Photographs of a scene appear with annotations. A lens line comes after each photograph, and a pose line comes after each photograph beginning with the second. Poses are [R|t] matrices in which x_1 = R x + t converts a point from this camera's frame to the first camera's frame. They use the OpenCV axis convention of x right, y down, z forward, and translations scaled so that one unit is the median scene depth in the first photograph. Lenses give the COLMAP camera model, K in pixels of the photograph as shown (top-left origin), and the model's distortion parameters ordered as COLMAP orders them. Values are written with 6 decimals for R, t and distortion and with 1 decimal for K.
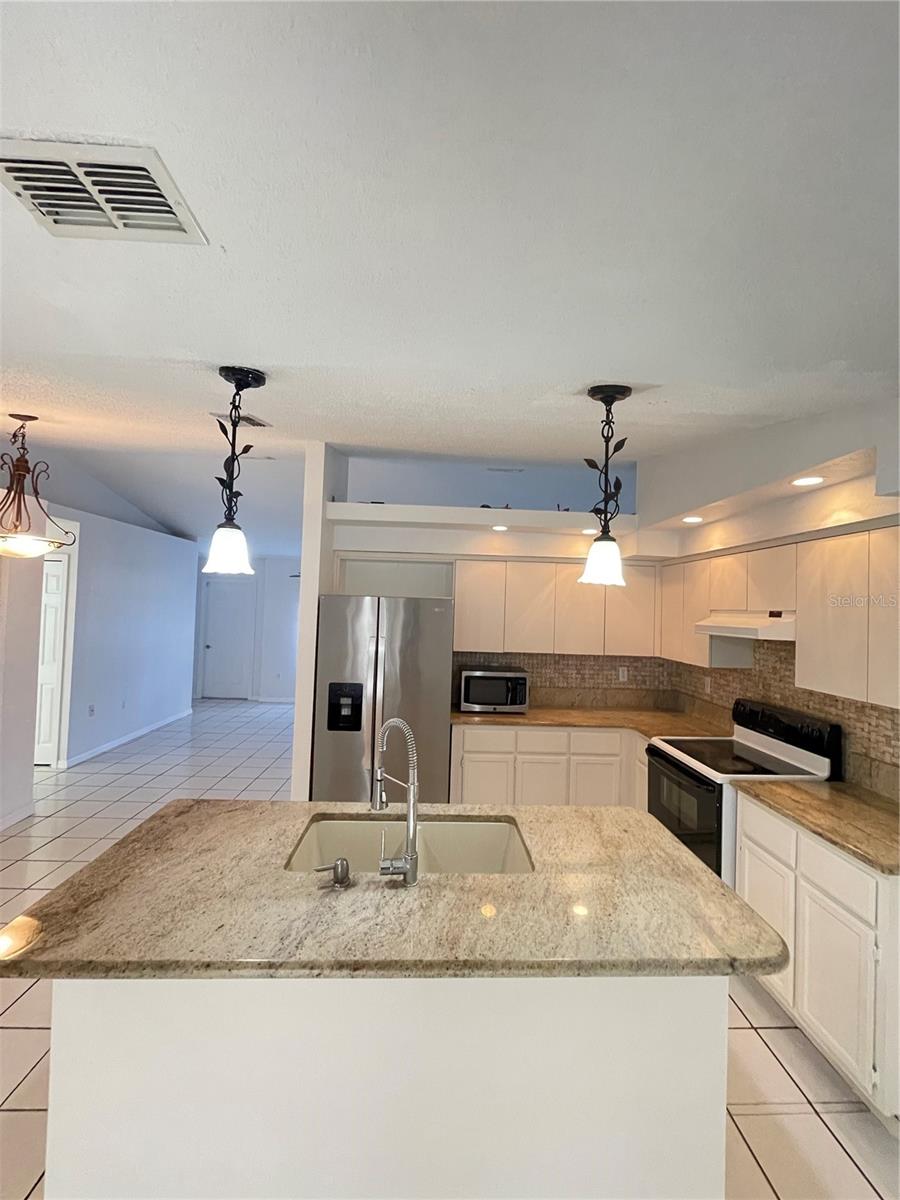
lens RADIAL K [[482.7, 0, 454.7], [0, 482.7, 594.8], [0, 0, 1]] dist [-0.003587, 0.000246]
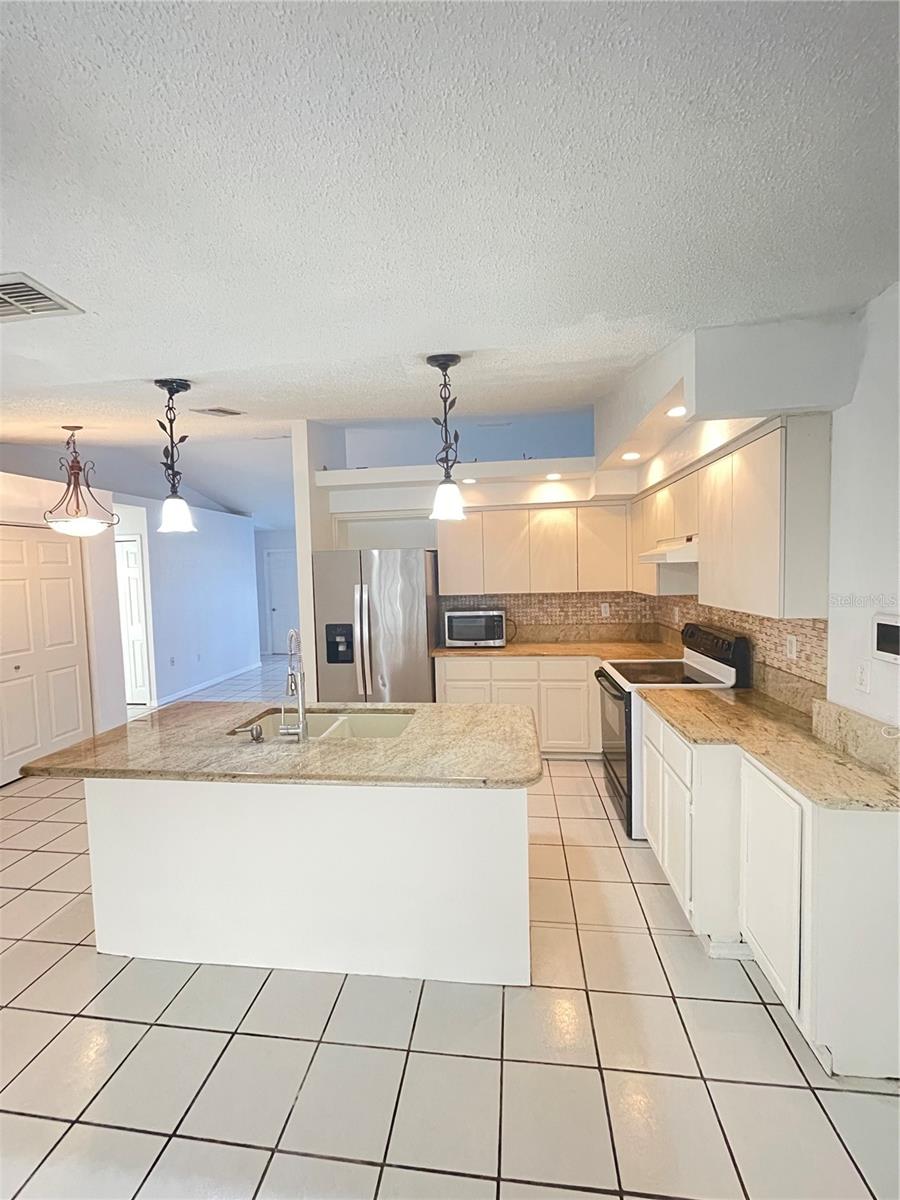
lens RADIAL K [[482.7, 0, 453.7], [0, 482.7, 594.2], [0, 0, 1]] dist [-0.003587, 0.000246]
pose [[0.984326, -0.051074, -0.168803, 0.311710], [0.064084, 0.995304, 0.072545, 0.049464], [0.164305, -0.082225, 0.982976, -0.144066]]
